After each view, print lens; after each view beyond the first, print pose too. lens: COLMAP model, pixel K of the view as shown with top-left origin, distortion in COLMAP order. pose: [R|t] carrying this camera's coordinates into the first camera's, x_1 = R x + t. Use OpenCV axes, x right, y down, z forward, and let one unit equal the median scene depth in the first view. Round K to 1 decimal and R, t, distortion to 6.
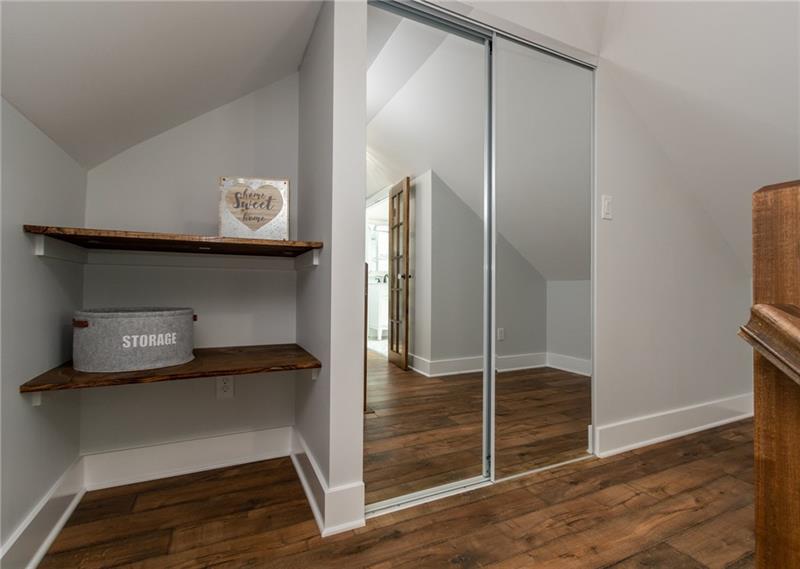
lens RADIAL K [[383.9, 0, 399.4], [0, 383.9, 283.8], [0, 0, 1]] dist [0.001882, 0.000642]
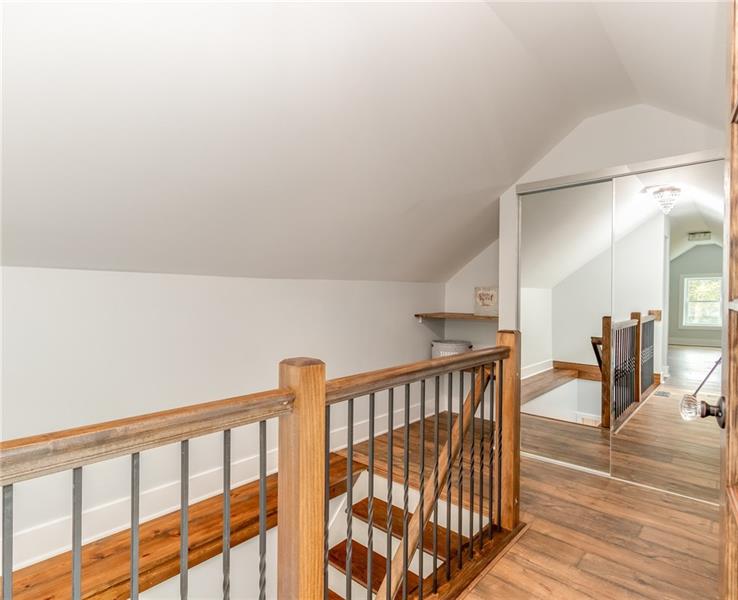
lens RADIAL K [[416.5, 0, 368.1], [0, 416.5, 300.0], [0, 0, 1]] dist [-0.000771, -0.000208]
pose [[0.396230, 0.002790, -0.918147, 1.649596], [-0.000774, 0.999996, 0.002705, -0.214019], [0.918151, -0.000362, 0.396230, -0.614236]]
